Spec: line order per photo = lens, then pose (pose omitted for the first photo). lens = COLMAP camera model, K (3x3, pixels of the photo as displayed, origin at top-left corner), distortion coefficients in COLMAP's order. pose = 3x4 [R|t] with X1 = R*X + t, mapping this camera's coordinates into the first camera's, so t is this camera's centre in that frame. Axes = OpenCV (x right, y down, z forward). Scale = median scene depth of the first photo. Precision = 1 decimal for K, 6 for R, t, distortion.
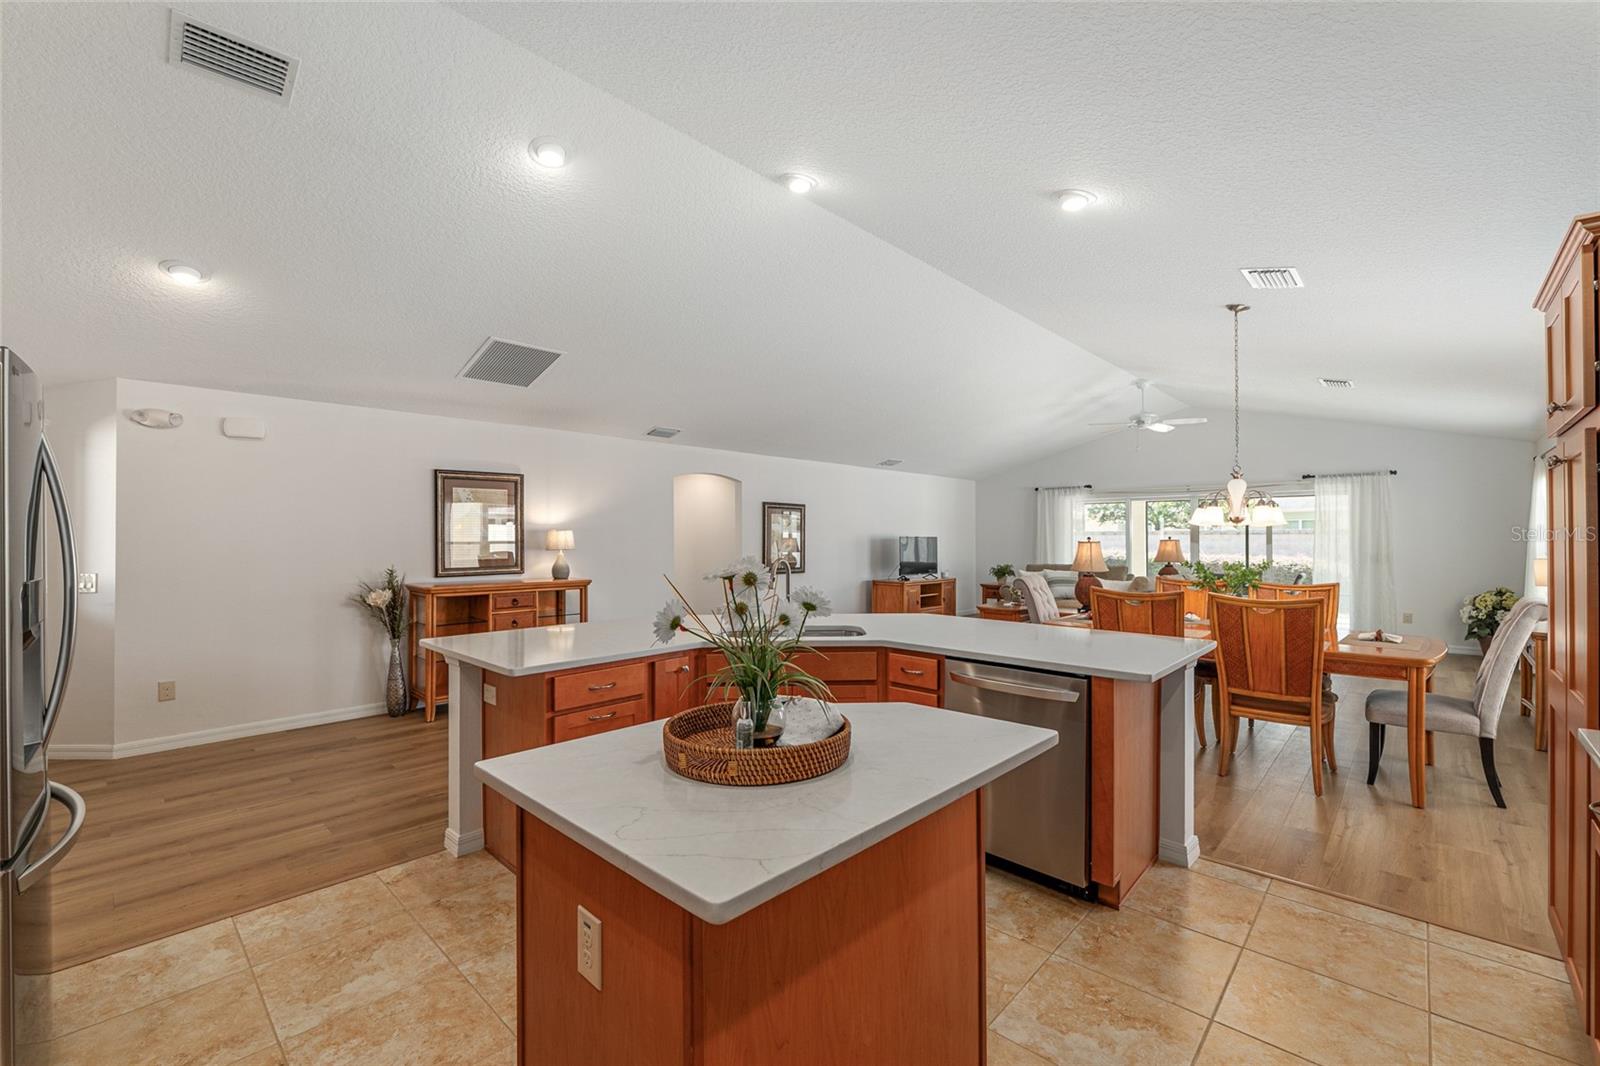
lens RADIAL K [[665.4, 0, 802.1], [0, 665.4, 534.3], [0, 0, 1]] dist [-0.007415, -0.001399]
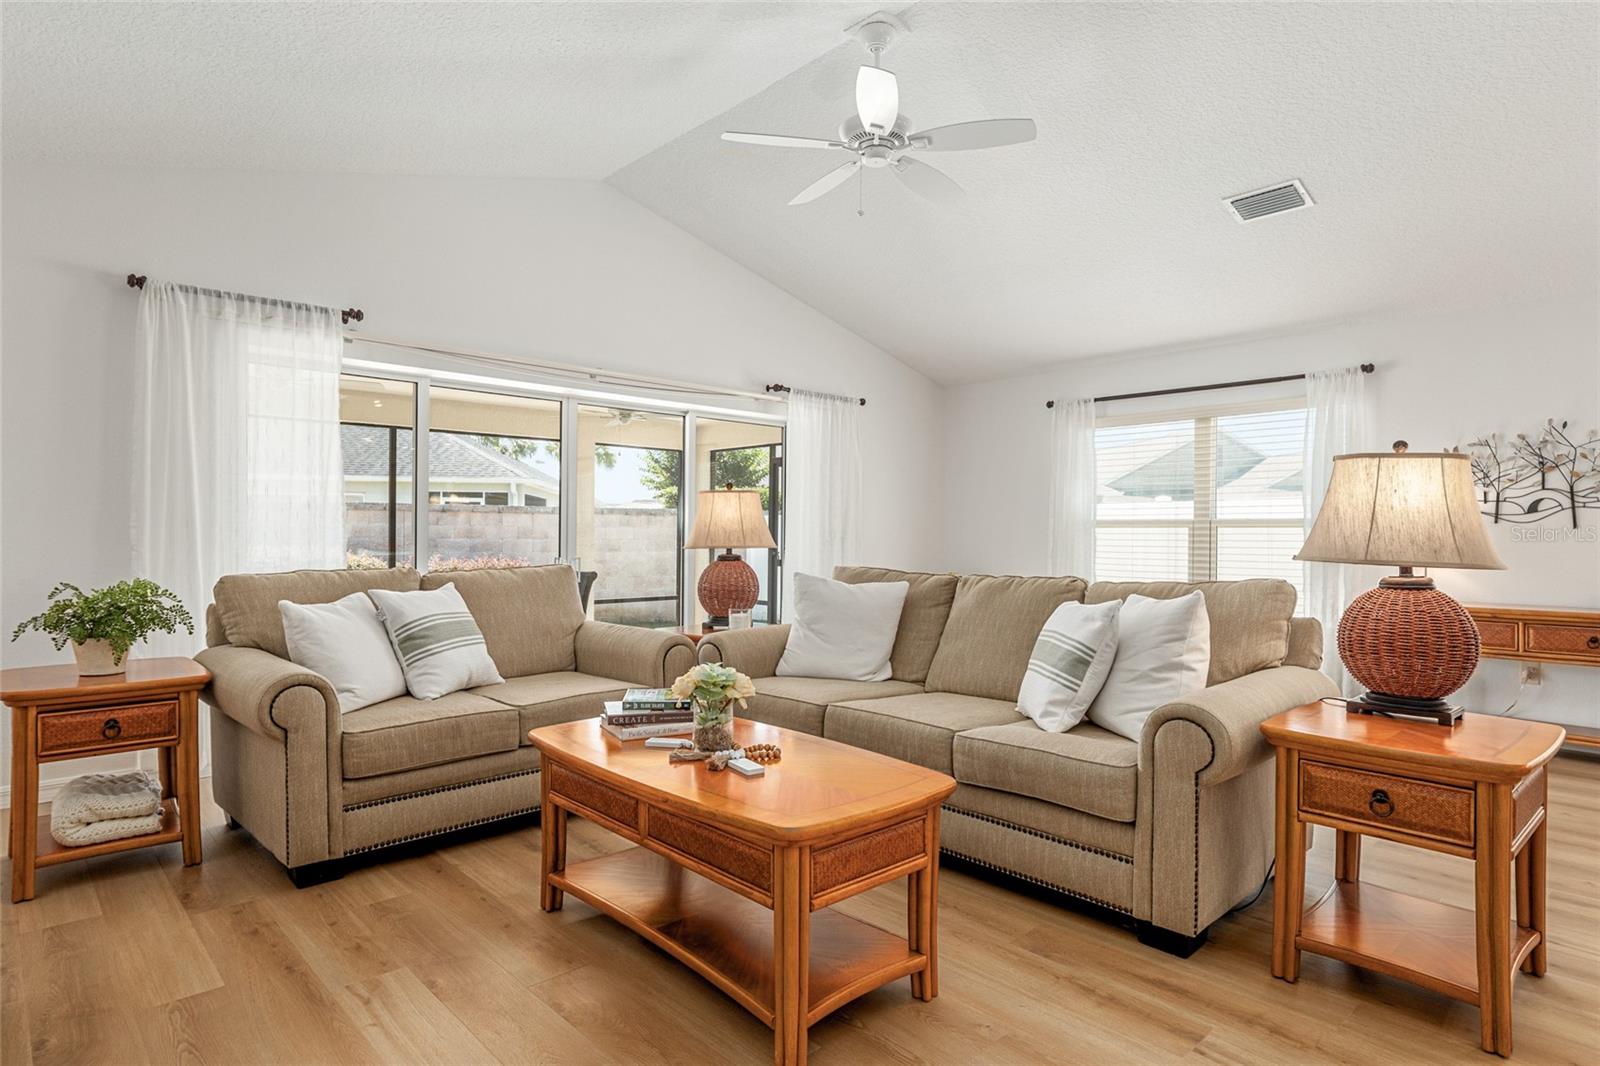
lens RADIAL K [[869.7, 0, 805.6], [0, 869.7, 540.6], [0, 0, 1]] dist [0.004377, -0.002206]
pose [[0.064977, -0.003186, 0.997882, 0.053320], [-0.011385, 0.999927, 0.003934, 0.037380], [-0.997822, -0.011616, 0.064936, 0.998152]]
